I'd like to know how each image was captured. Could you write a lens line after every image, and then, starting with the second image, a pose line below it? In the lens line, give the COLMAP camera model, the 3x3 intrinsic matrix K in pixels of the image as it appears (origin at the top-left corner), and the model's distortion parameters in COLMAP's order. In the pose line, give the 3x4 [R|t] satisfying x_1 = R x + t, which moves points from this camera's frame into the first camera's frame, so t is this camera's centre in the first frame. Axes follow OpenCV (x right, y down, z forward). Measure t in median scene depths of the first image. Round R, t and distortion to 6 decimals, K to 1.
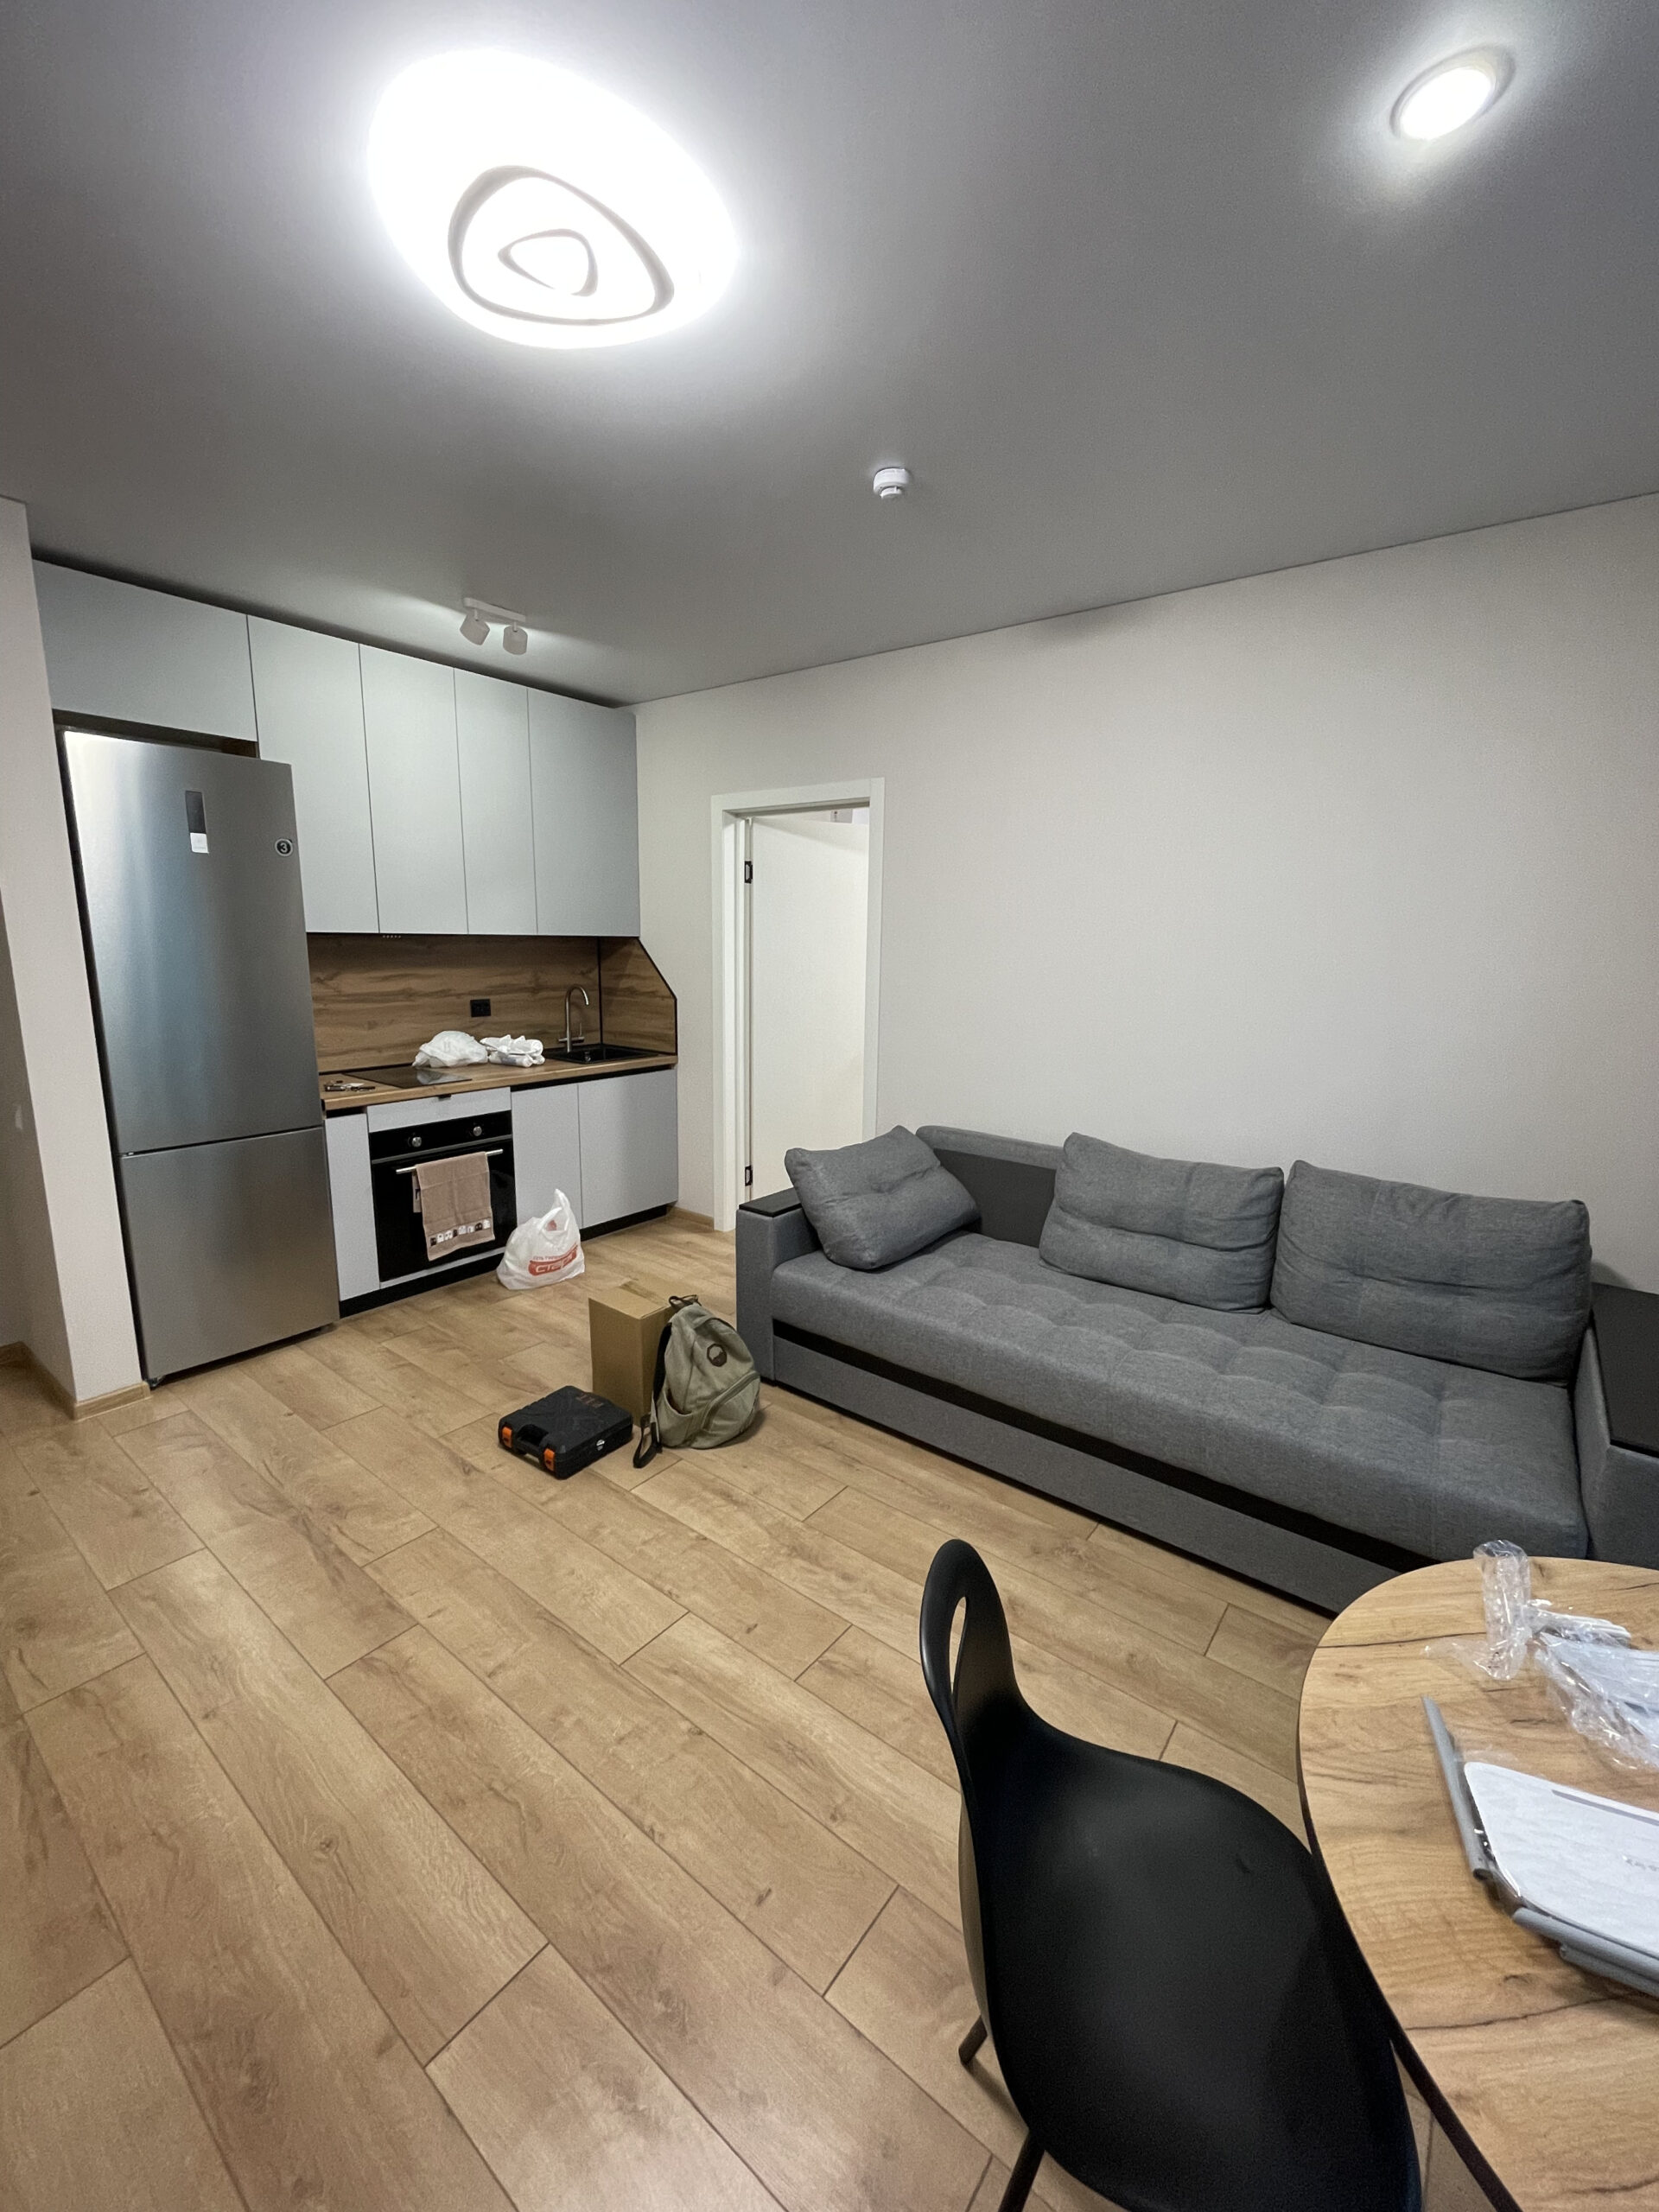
lens RADIAL K [[893.1, 0, 827.6], [0, 893.1, 1112.9], [0, 0, 1]] dist [-0.004566, 0.000532]
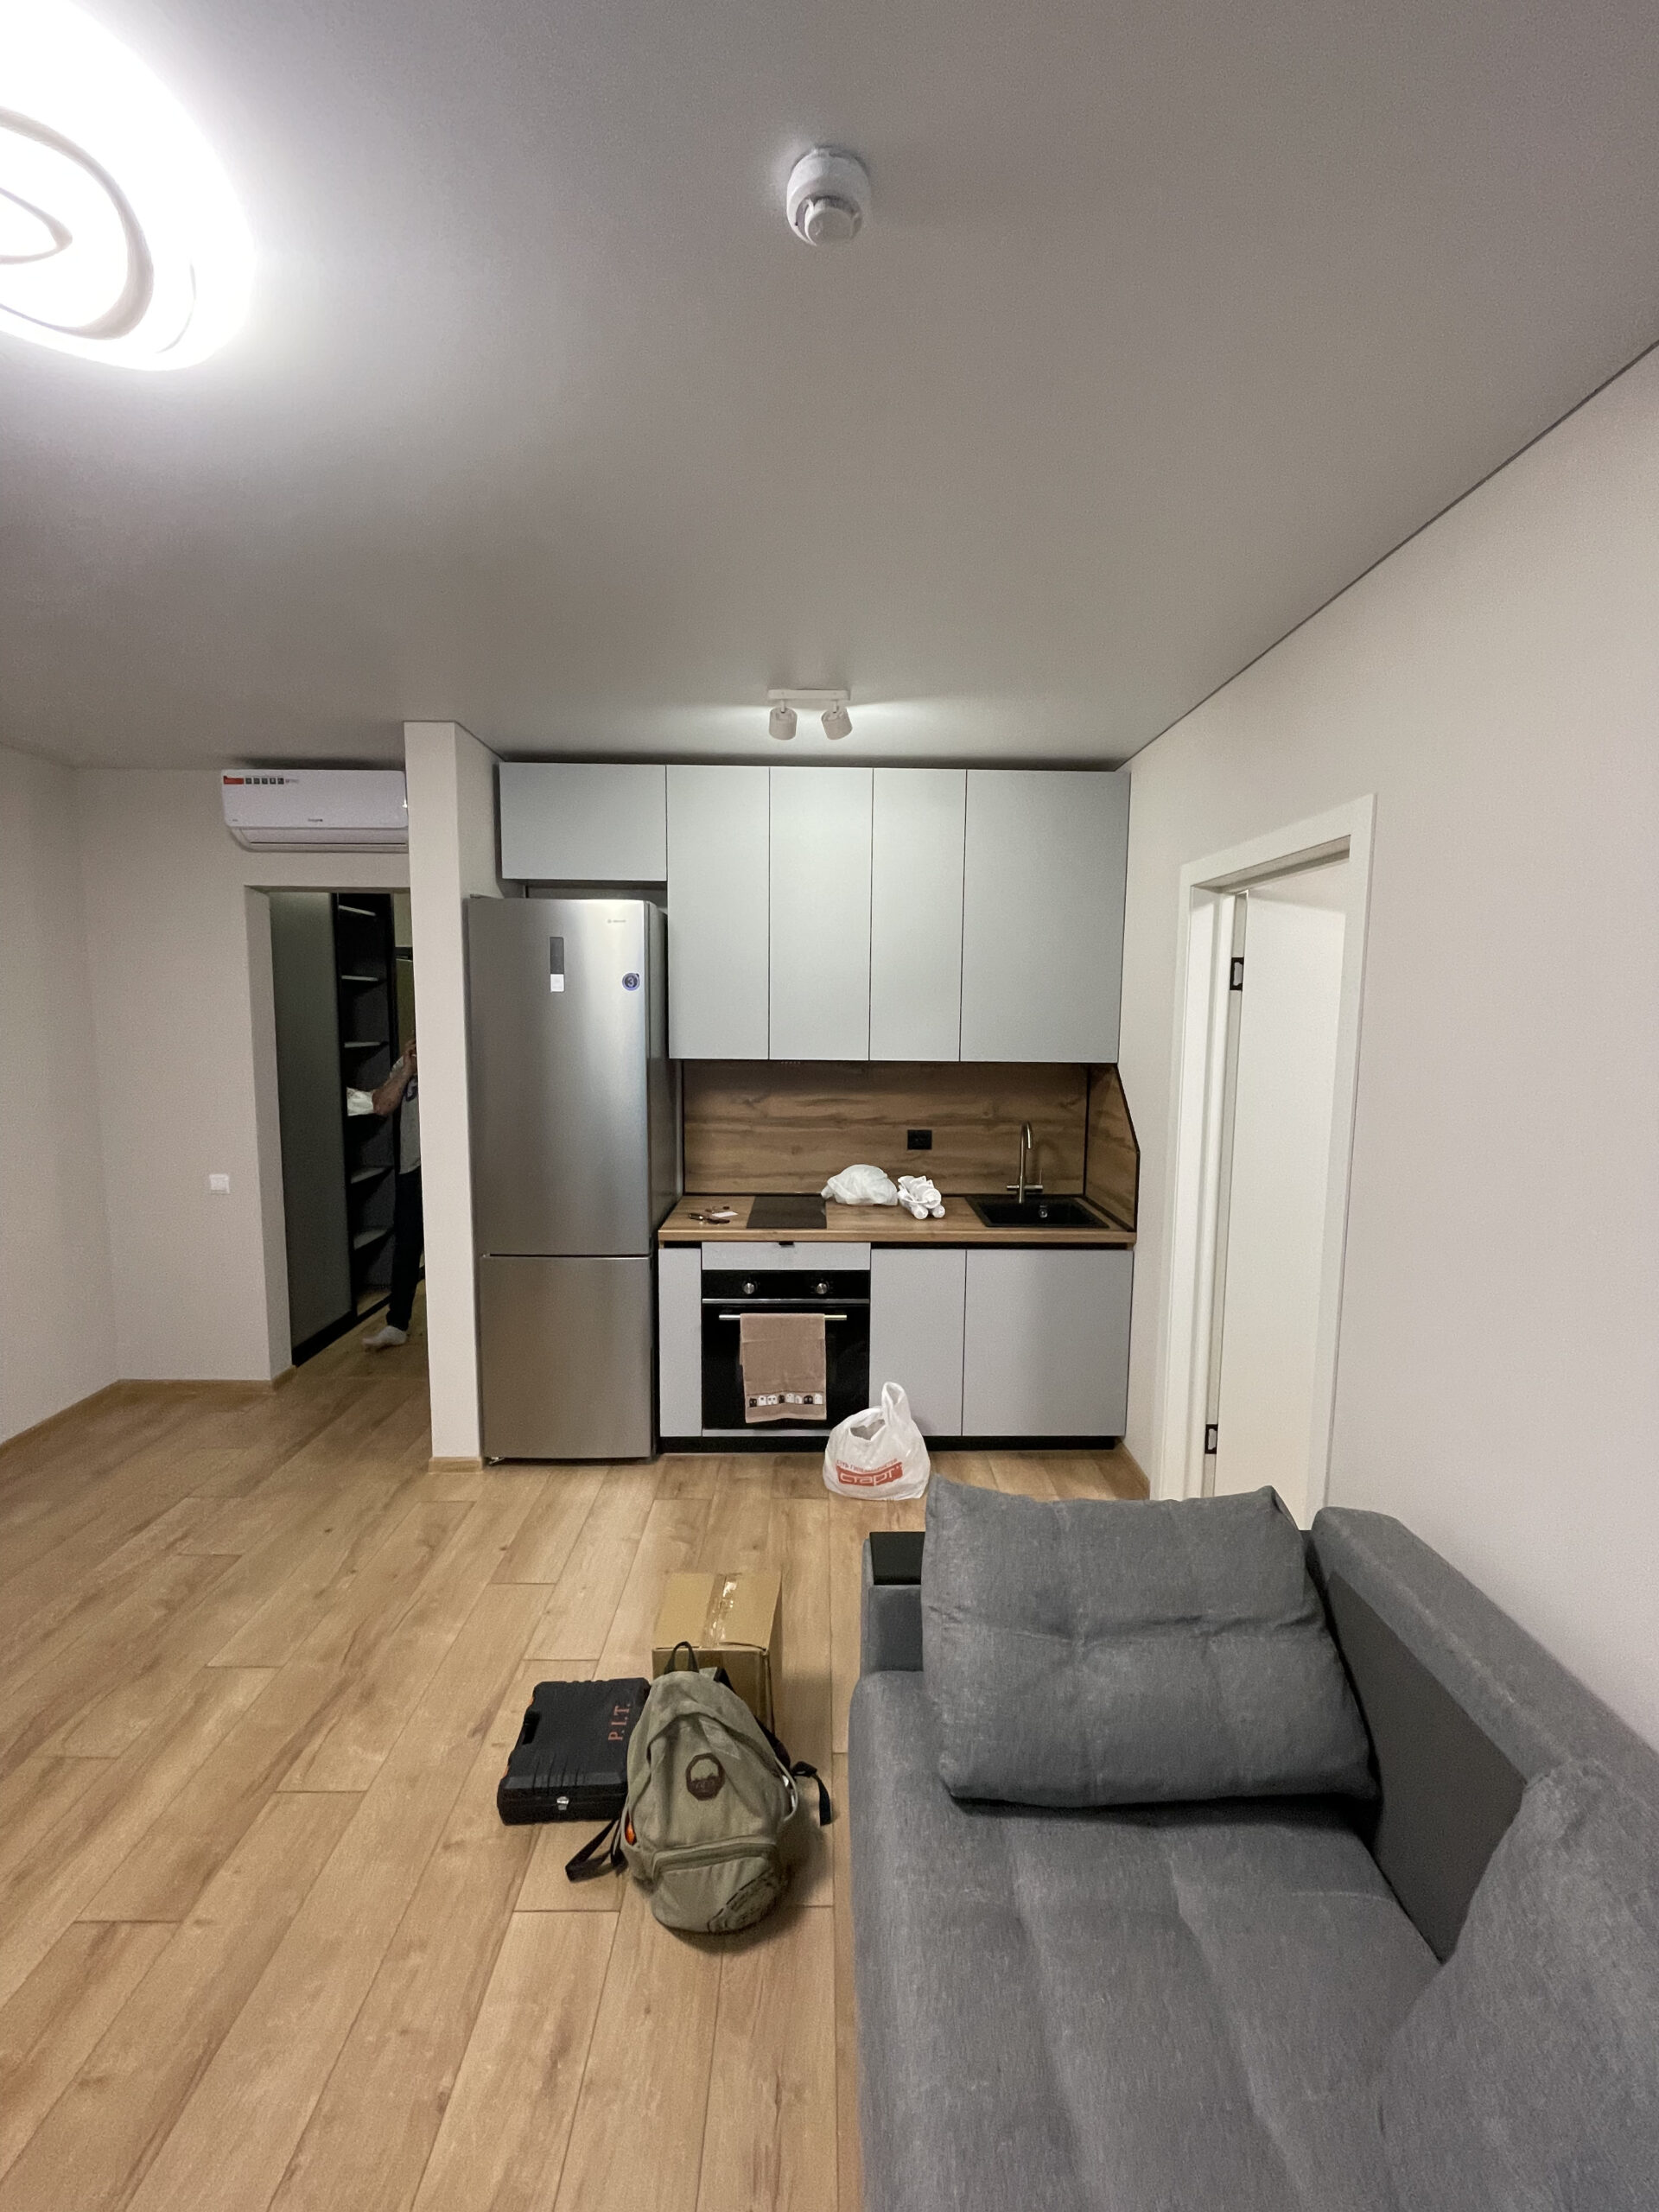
lens RADIAL K [[893.1, 0, 837.4], [0, 893.1, 1108.9], [0, 0, 1]] dist [-0.004566, 0.000532]
pose [[0.629660, 0.075841, -0.773160, 0.276263], [-0.149896, 0.988383, -0.025122, -0.134940], [0.762273, 0.131712, 0.633713, 0.455493]]
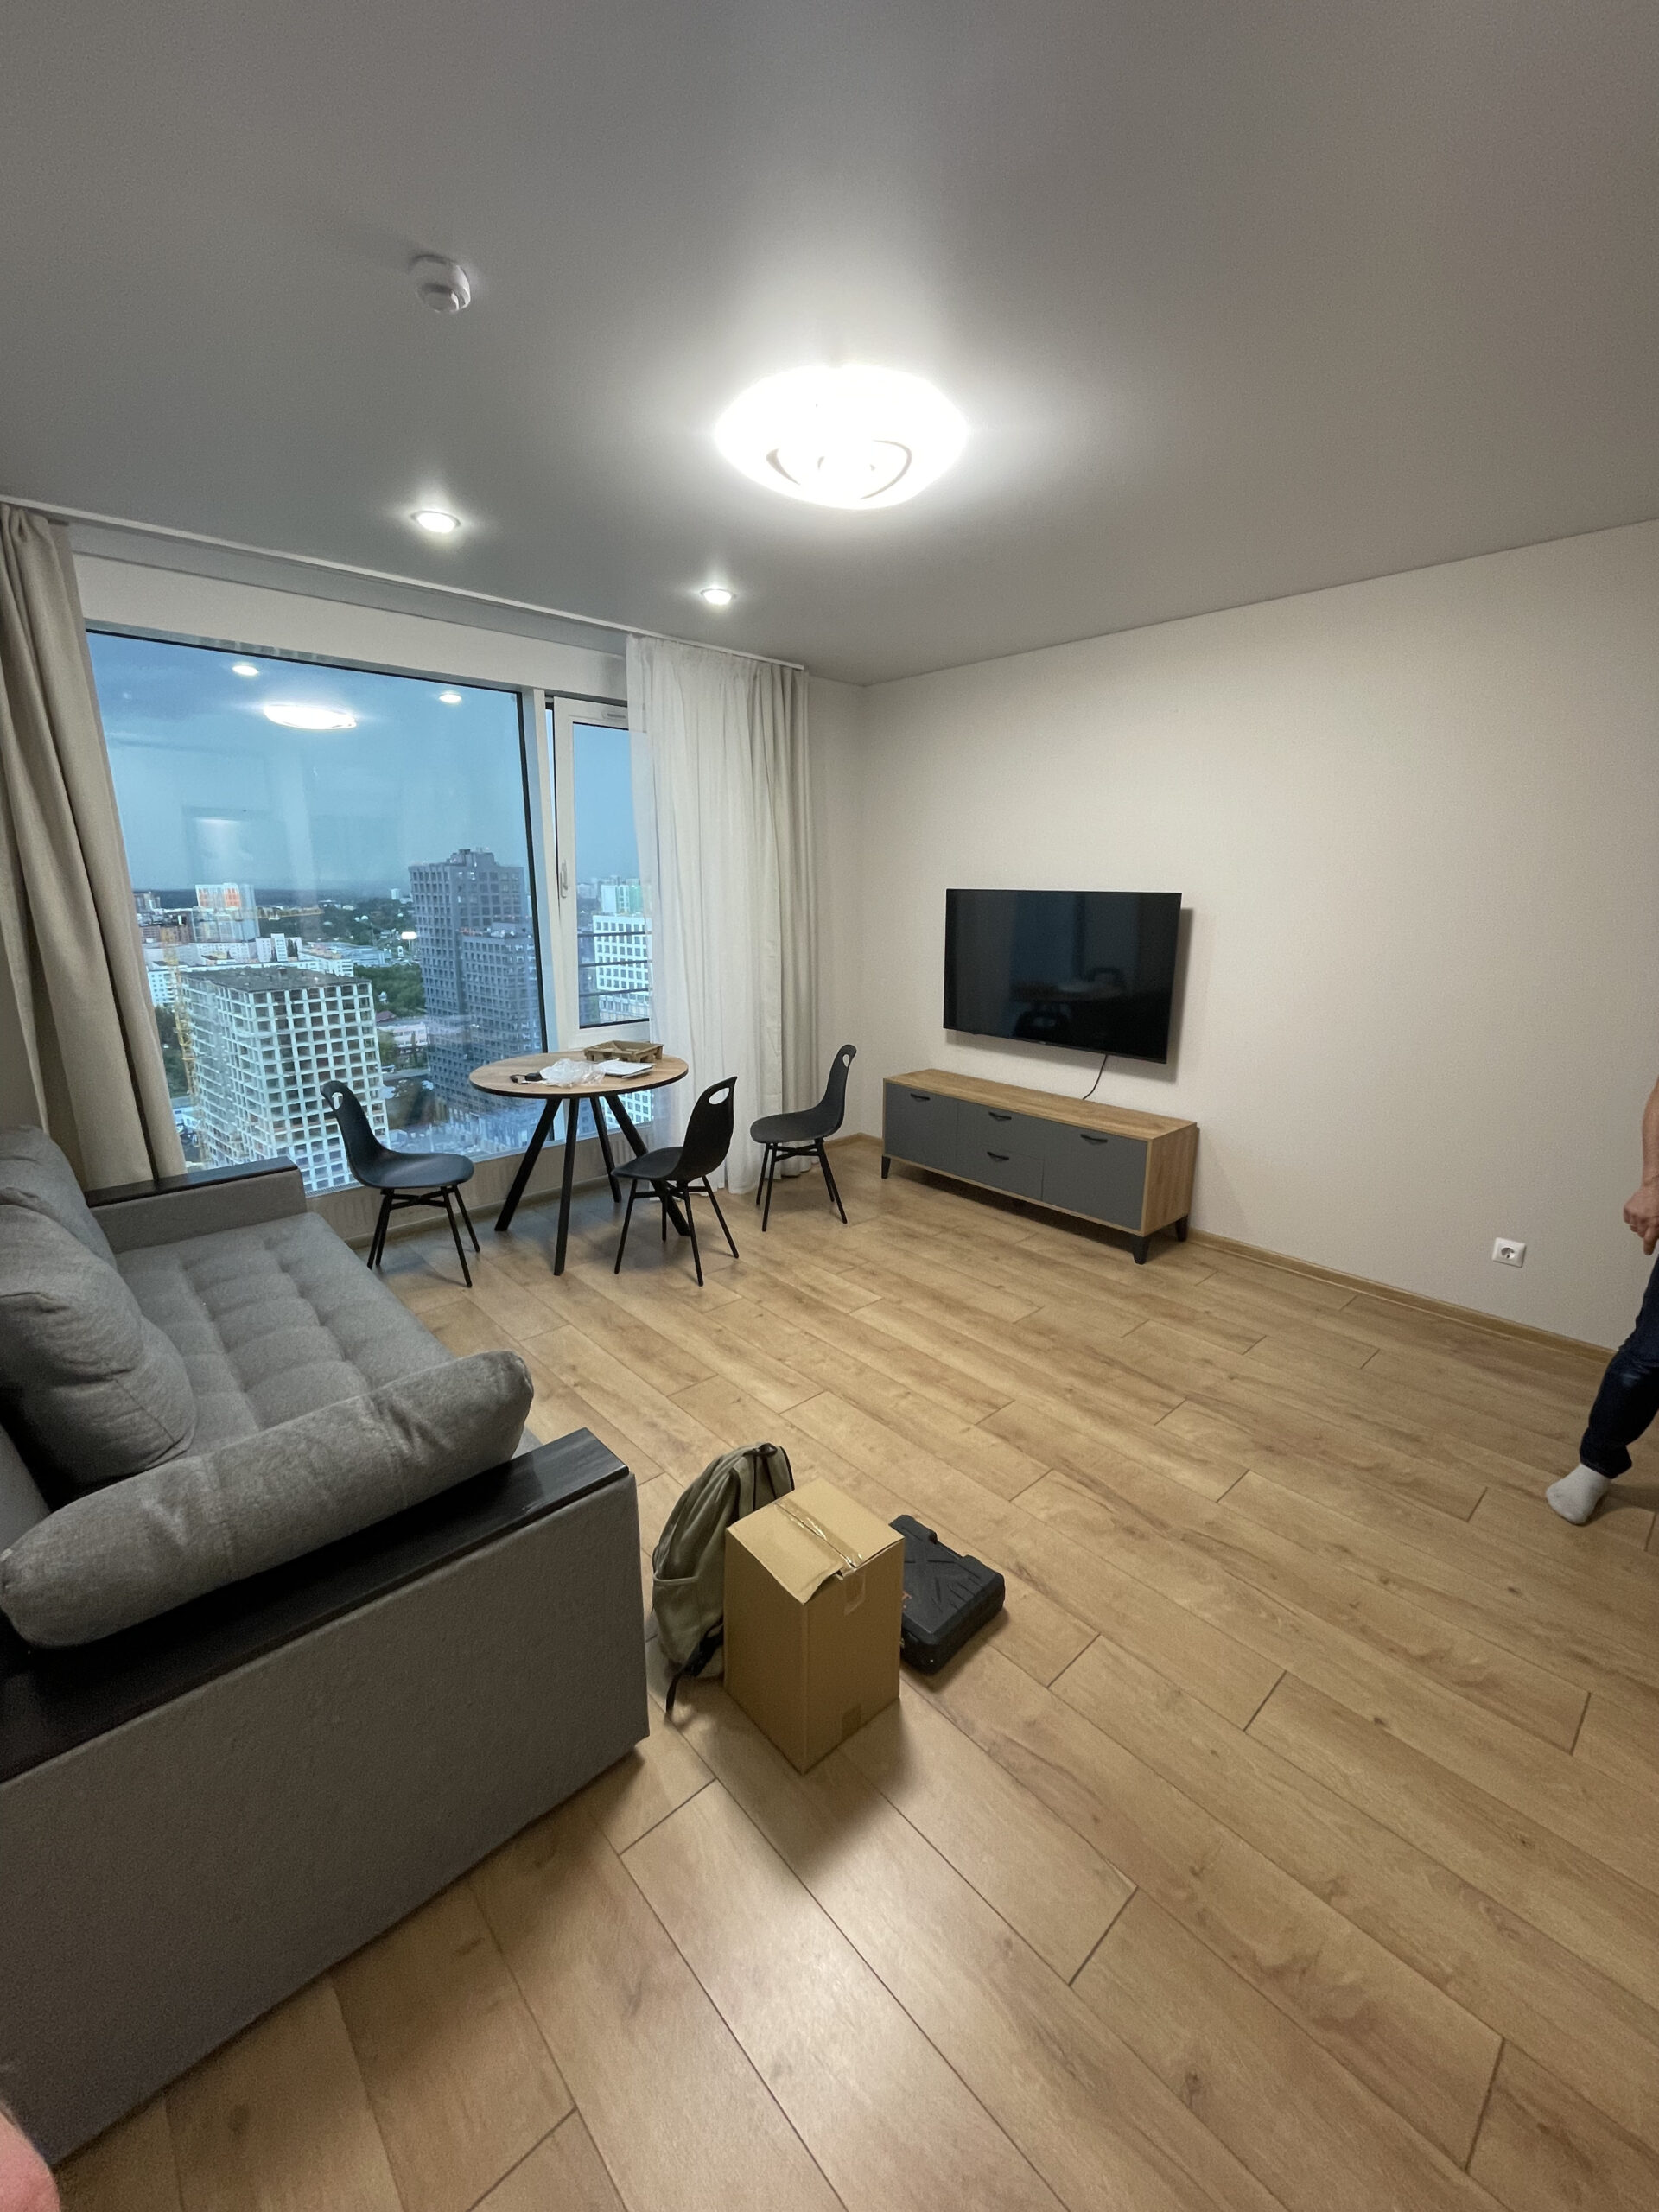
lens RADIAL K [[893.1, 0, 833.8], [0, 893.1, 1108.1], [0, 0, 1]] dist [-0.004566, 0.000532]
pose [[-0.986776, -0.058441, 0.151187, -0.229897], [0.013884, 0.898836, 0.438065, -0.248256], [-0.161493, 0.434371, -0.886139, 1.098617]]
